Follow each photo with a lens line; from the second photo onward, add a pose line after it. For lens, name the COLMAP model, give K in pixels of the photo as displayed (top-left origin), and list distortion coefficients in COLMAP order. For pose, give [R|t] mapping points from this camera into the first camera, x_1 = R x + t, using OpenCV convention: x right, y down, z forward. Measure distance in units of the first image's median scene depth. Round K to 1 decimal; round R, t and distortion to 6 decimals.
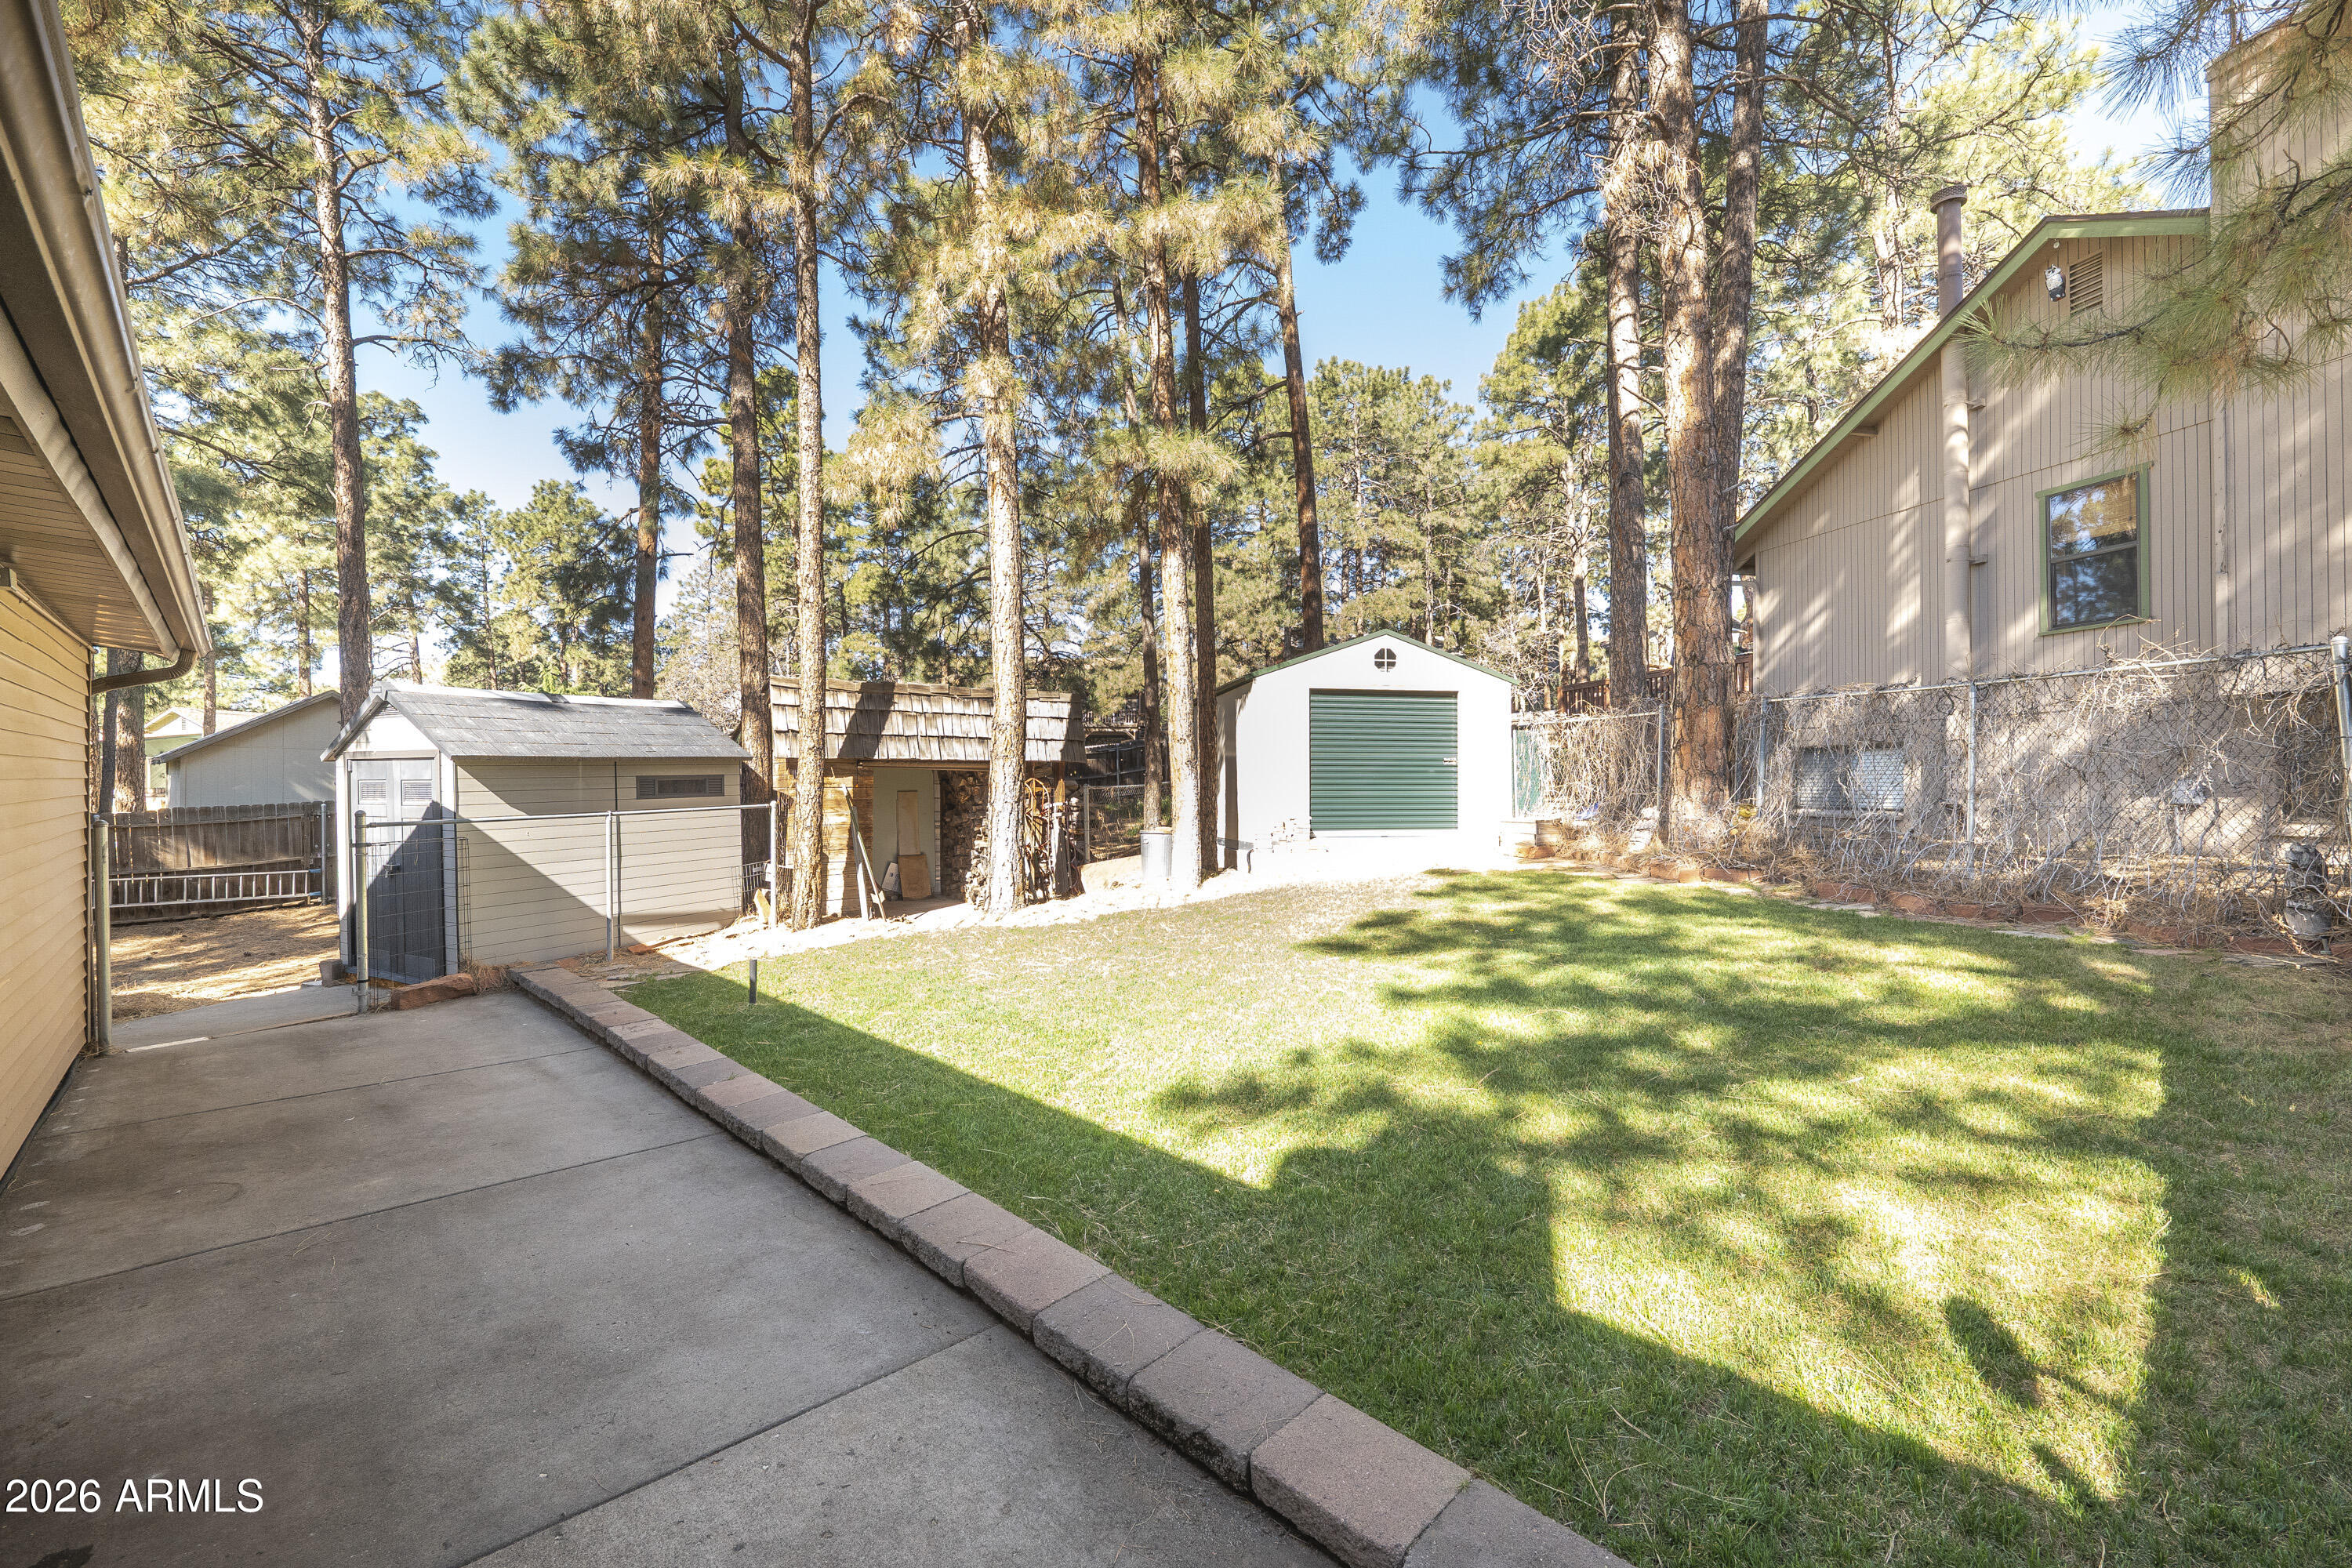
lens RADIAL K [[932.1, 0, 1176.0], [0, 932.1, 784.0], [0, 0, 1]] dist [-0.012148, 0.000359]
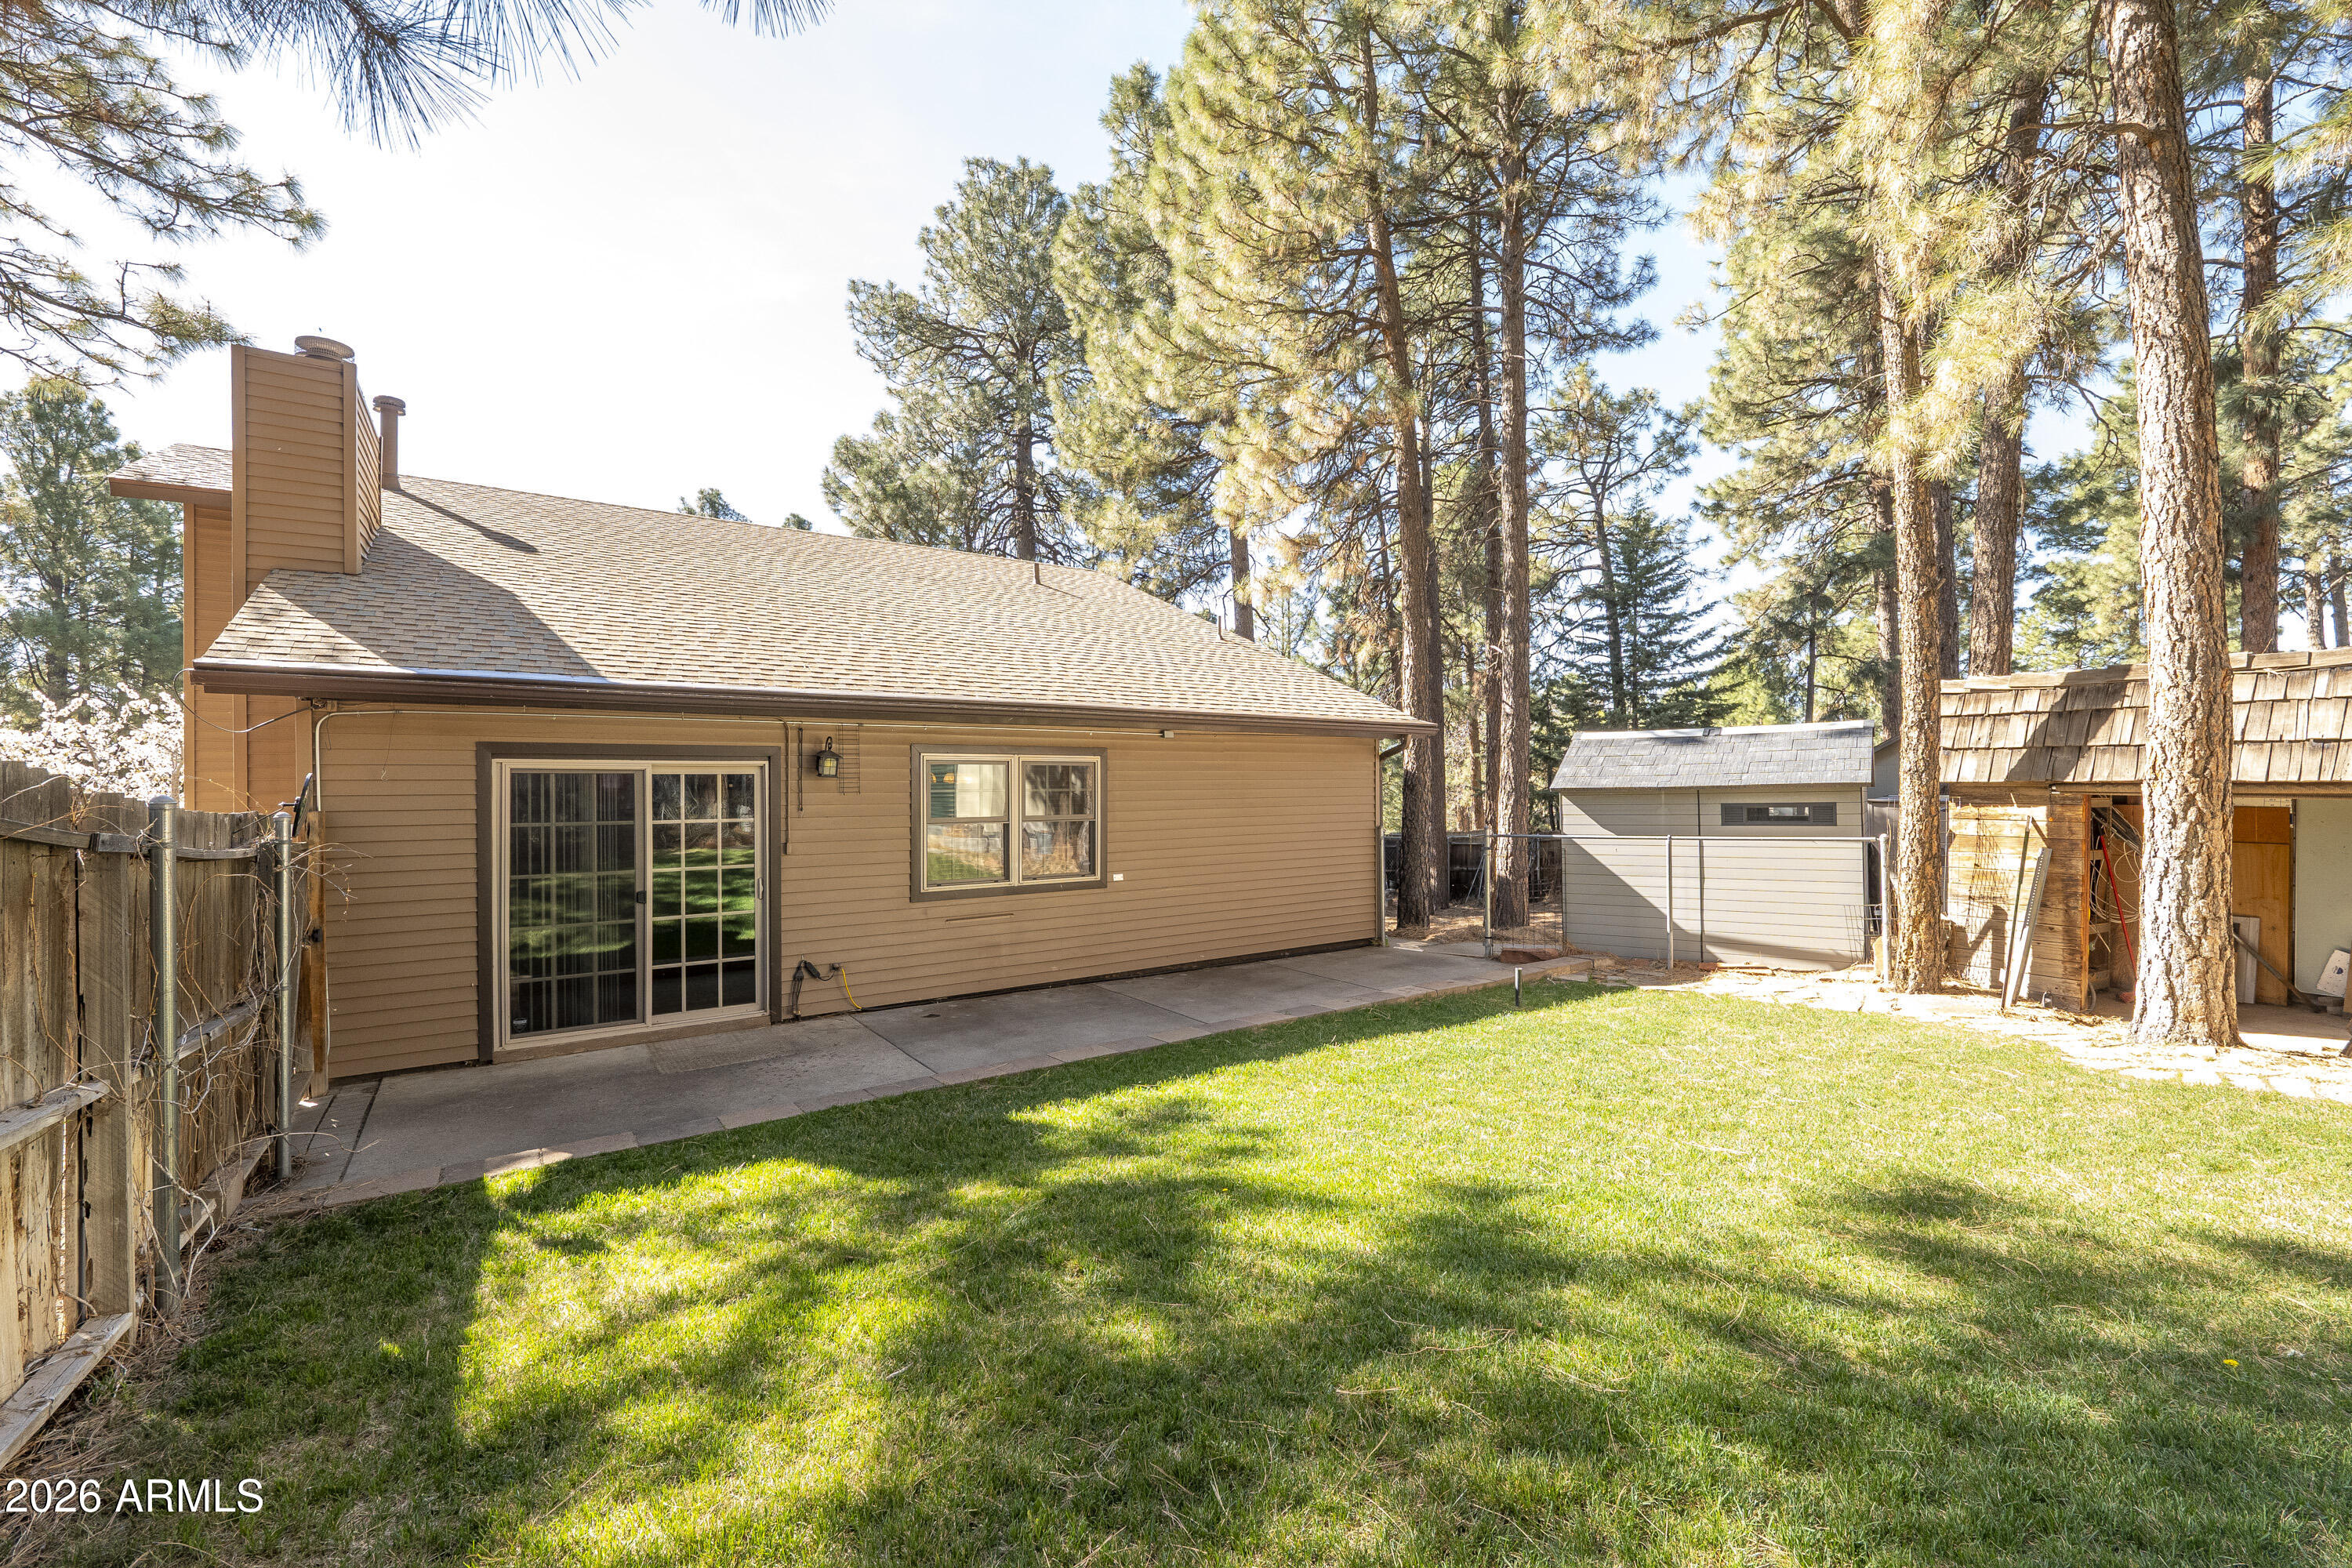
lens RADIAL K [[932.1, 0, 1176.0], [0, 932.1, 784.0], [0, 0, 1]] dist [-0.012148, 0.000359]
pose [[-0.133347, 0.000847, -0.991069, 0.714423], [-0.000258, 1.000000, 0.000889, -0.041367], [0.991069, 0.000374, -0.133346, 0.696739]]
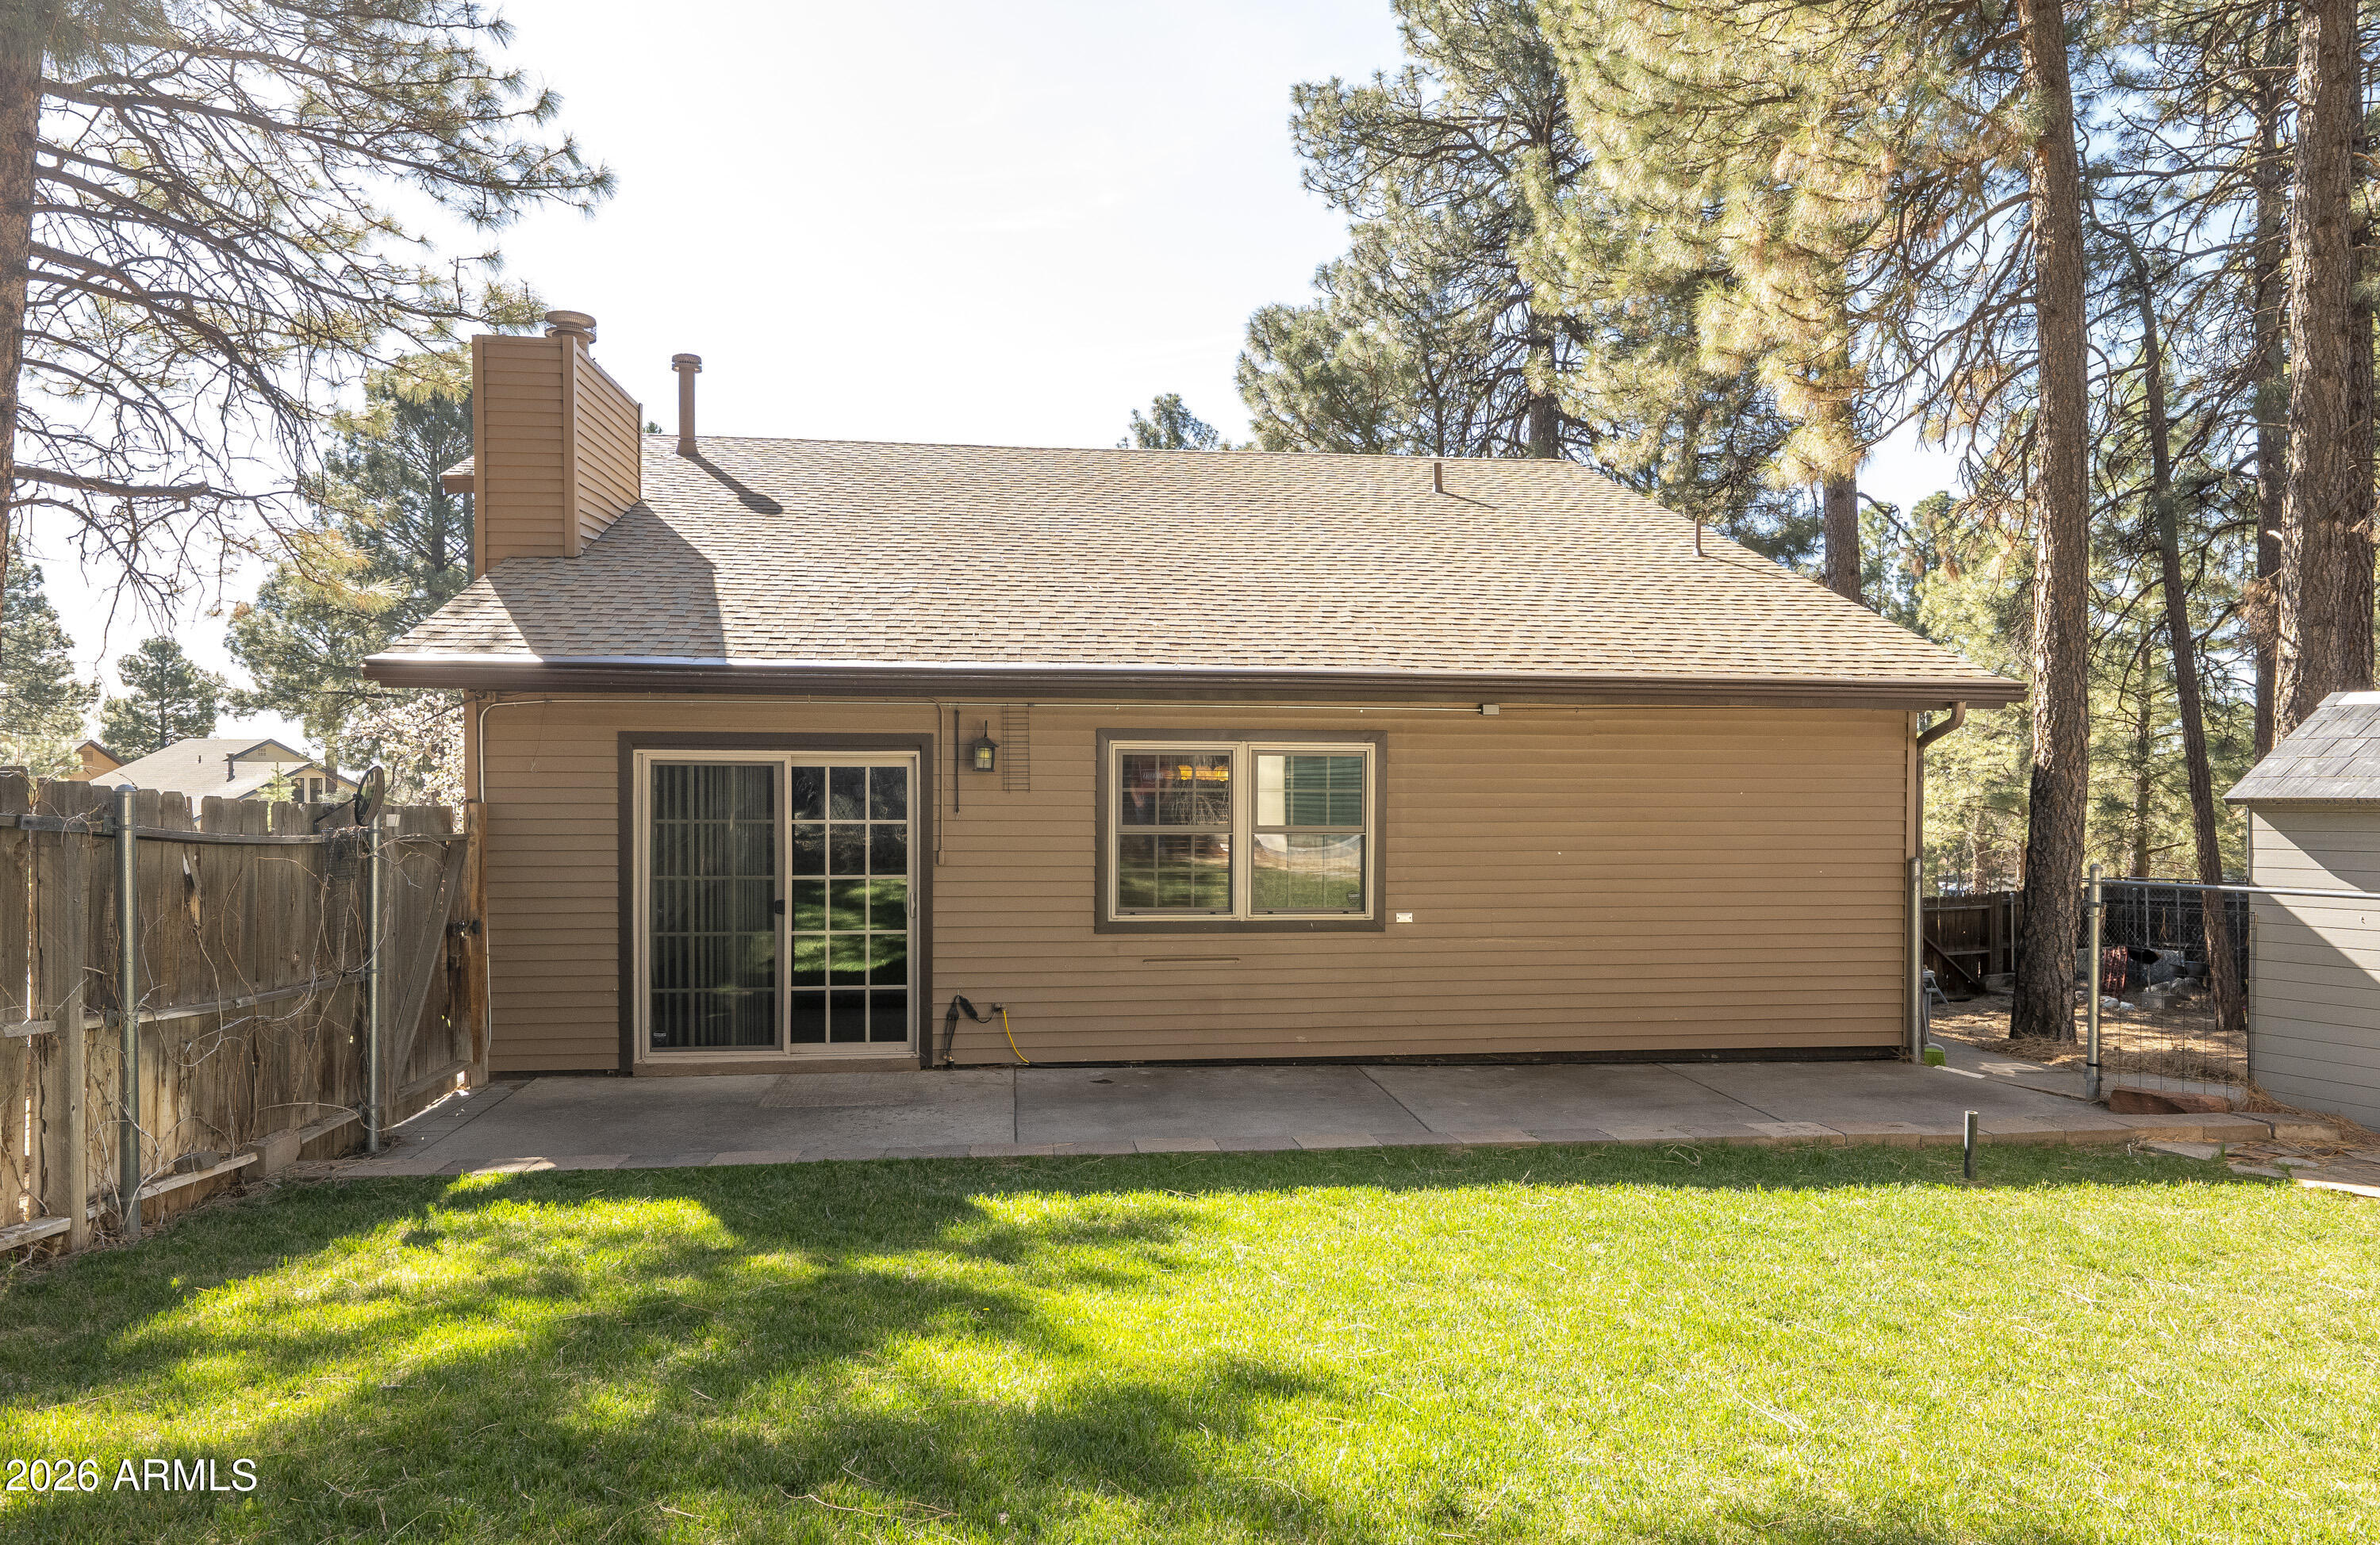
lens RADIAL K [[1366.1, 0, 1197.5], [0, 1366.1, 806.0], [0, 0, 1]] dist [-0.001437, -0.001376]
pose [[-0.578890, 0.012329, -0.815313, 0.622241], [-0.008444, 0.999741, 0.021113, -0.044402], [0.815362, 0.019106, -0.578636, 1.058345]]
